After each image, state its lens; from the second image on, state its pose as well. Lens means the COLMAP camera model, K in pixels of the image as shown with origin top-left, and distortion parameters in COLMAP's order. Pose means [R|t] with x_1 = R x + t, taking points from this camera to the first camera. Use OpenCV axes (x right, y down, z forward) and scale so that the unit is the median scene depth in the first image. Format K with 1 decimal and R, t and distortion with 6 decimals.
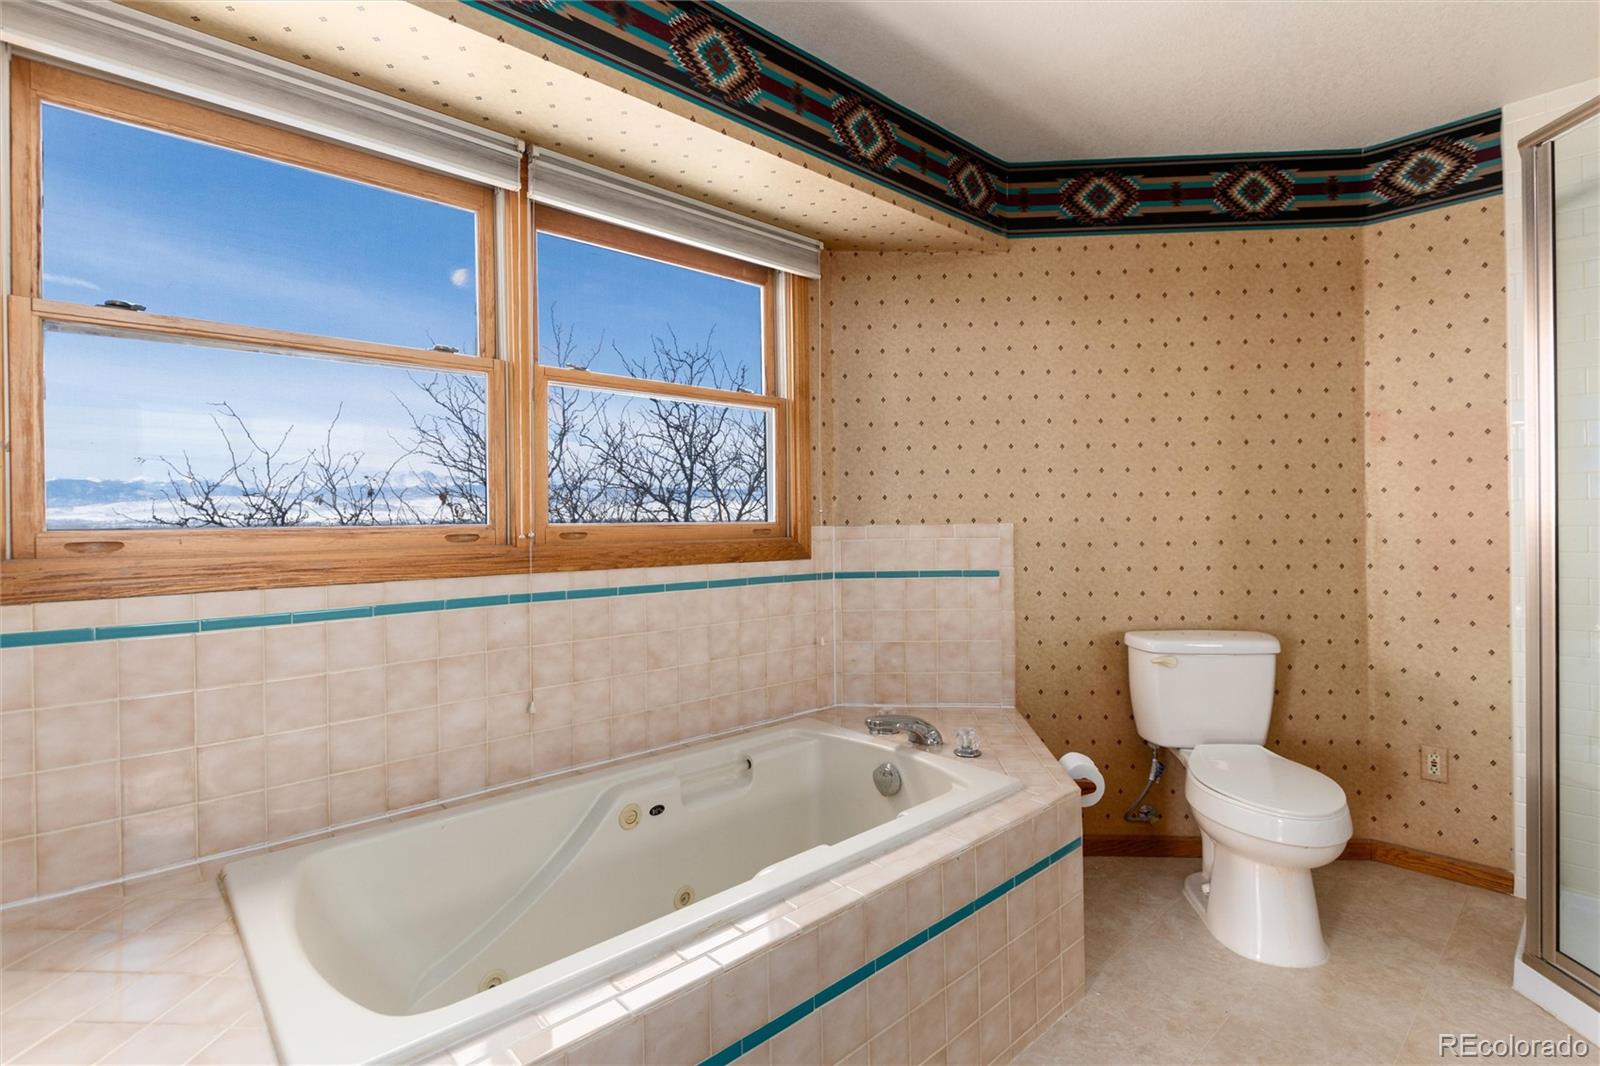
lens RADIAL K [[750.1, 0, 816.8], [0, 750.1, 521.6], [0, 0, 1]] dist [0.000722, -0.002853]
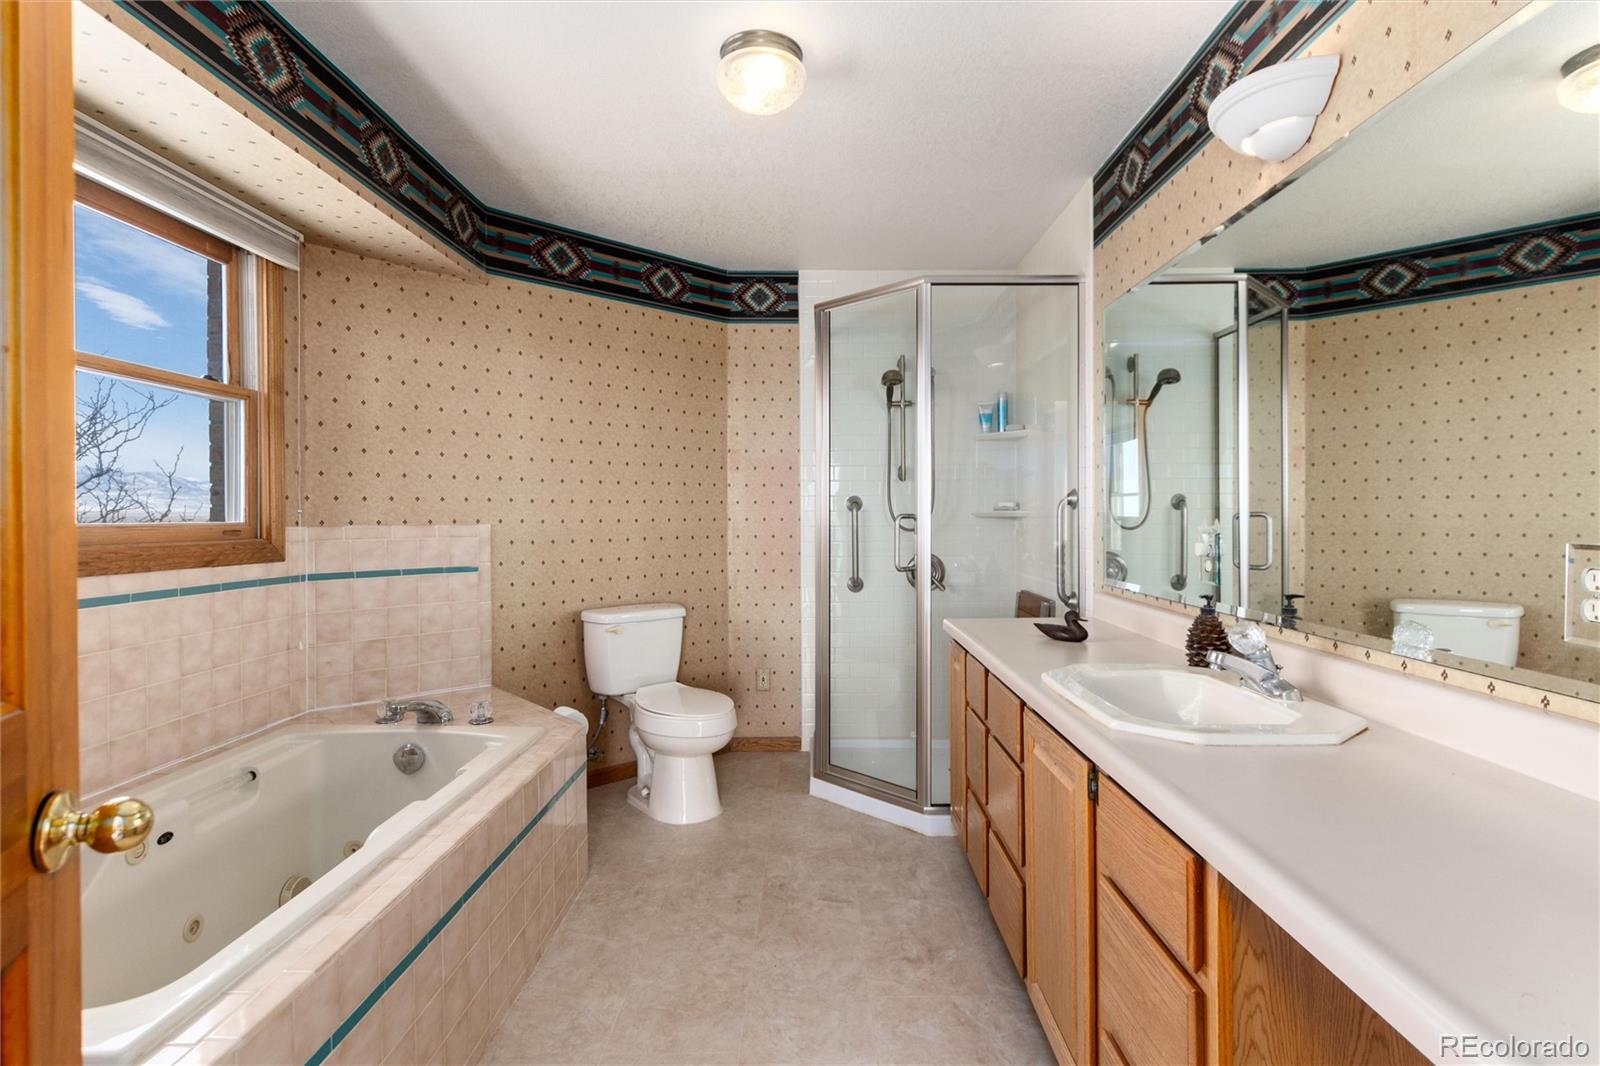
lens RADIAL K [[699.2, 0, 810.7], [0, 699.2, 521.4], [0, 0, 1]] dist [0.003649, -0.002044]
pose [[0.699486, 0.005154, 0.714628, -0.219889], [-0.004867, 0.999985, -0.002447, -0.002629], [-0.714630, -0.001767, 0.699501, -0.128365]]
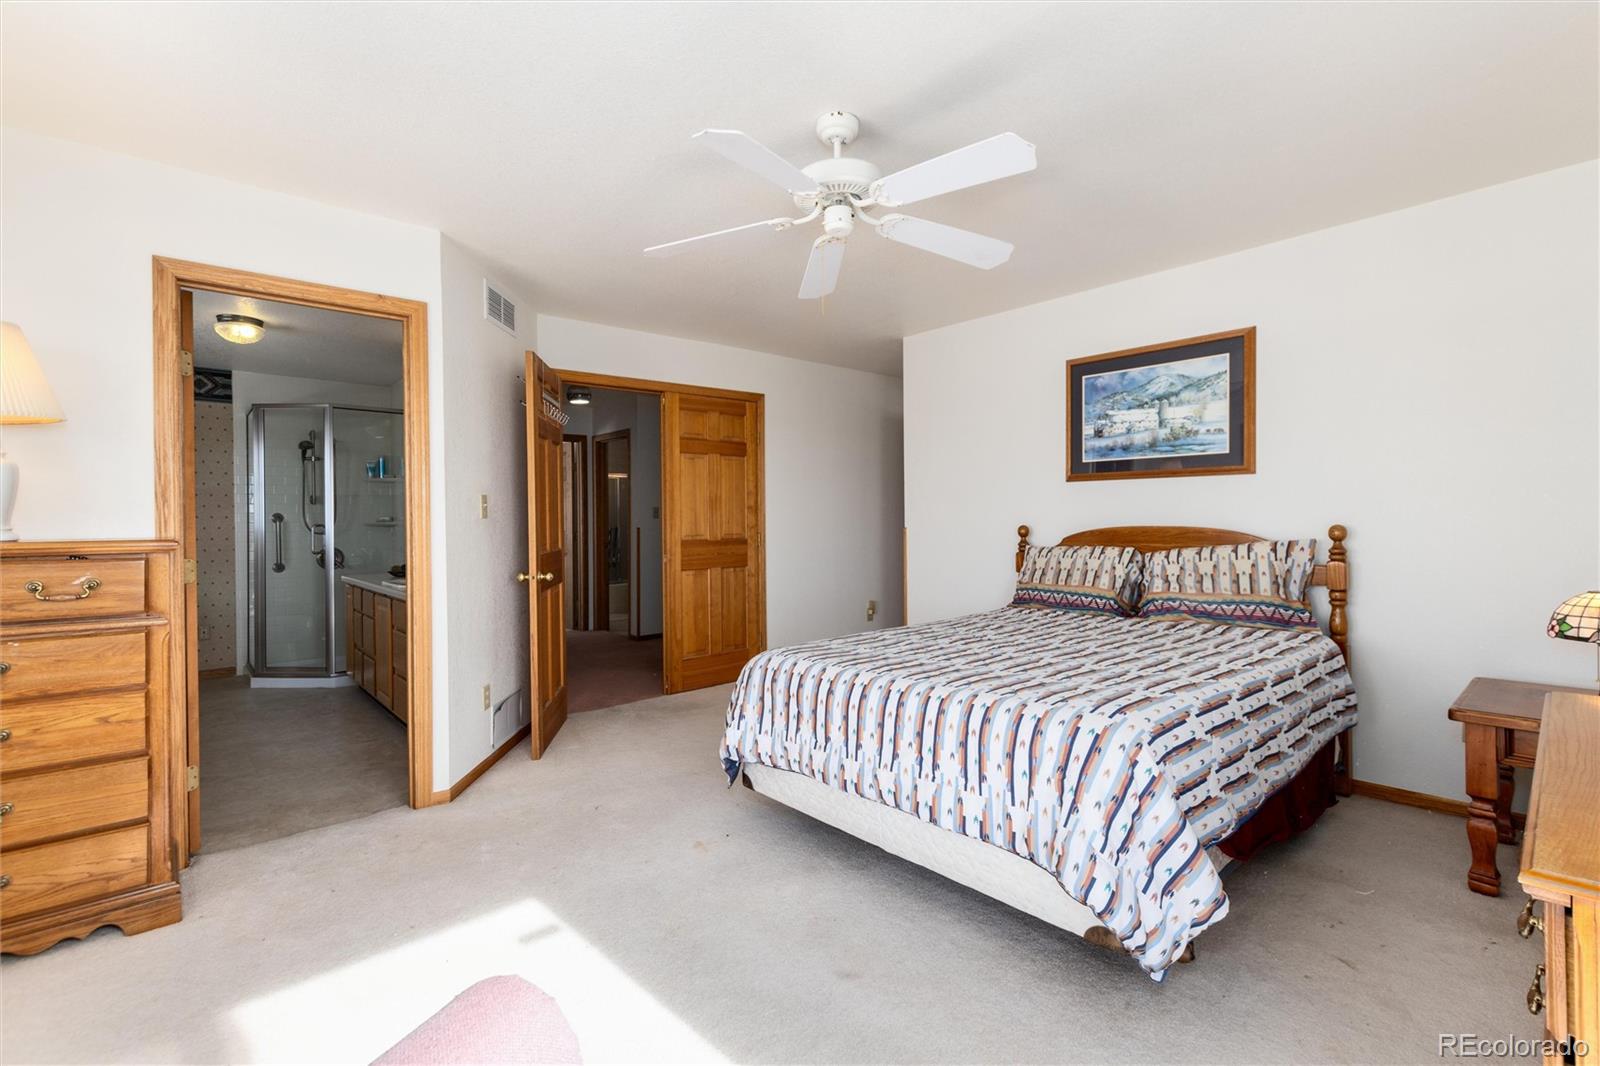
lens RADIAL K [[699.2, 0, 814.4], [0, 699.2, 520.5], [0, 0, 1]] dist [0.003649, -0.002044]
pose [[0.013344, 0.011587, 0.999844, -2.088835], [0.009902, 0.999882, -0.011720, 0.018116], [-0.999862, 0.010057, 0.013228, -1.475744]]
